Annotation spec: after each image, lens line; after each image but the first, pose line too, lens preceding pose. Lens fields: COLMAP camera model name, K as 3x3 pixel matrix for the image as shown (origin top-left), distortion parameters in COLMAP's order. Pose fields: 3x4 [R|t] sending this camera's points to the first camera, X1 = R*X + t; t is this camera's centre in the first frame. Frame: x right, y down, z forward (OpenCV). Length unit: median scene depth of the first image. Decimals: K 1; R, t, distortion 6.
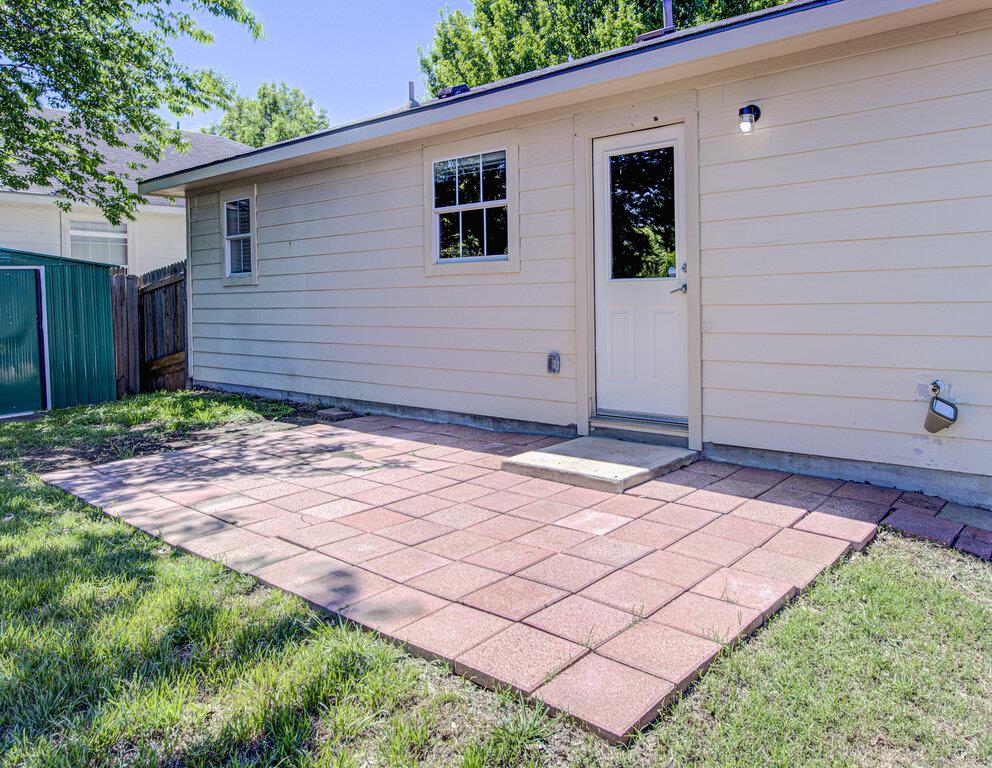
lens RADIAL K [[742.9, 0, 496.4], [0, 742.9, 383.2], [0, 0, 1]] dist [-0.007238, 0.000015]
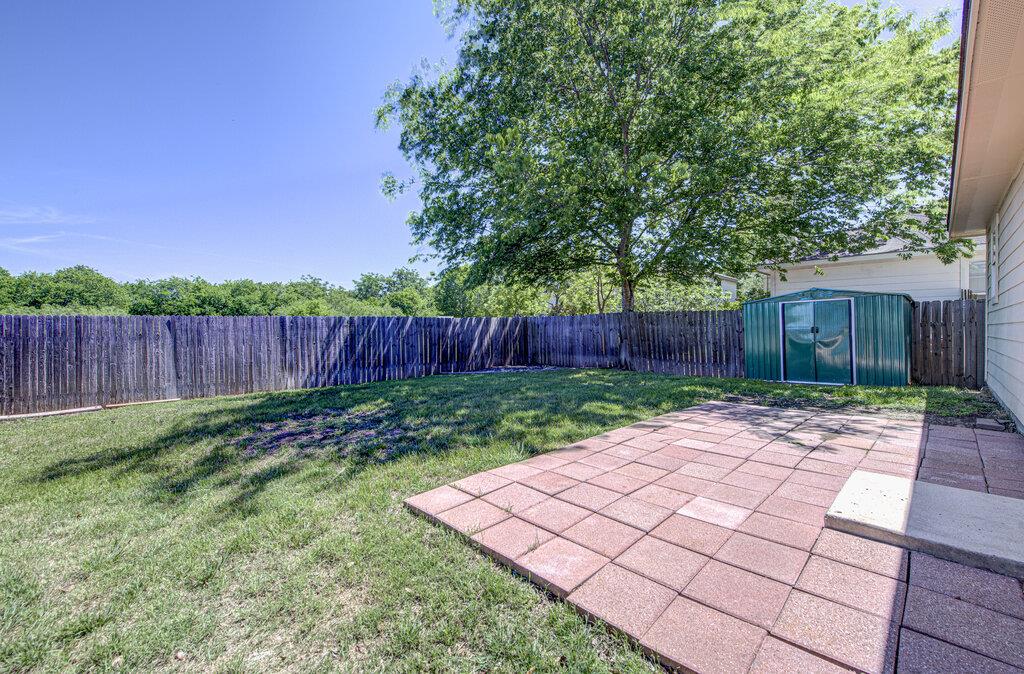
lens RADIAL K [[420.4, 0, 540.4], [0, 420.4, 327.4], [0, 0, 1]] dist [0.001267, 0.000081]
pose [[-0.047520, 0.014903, -0.998759, 0.479565], [-0.115714, 0.993075, 0.020324, -0.039897], [0.992145, 0.116536, -0.045466, 0.478370]]
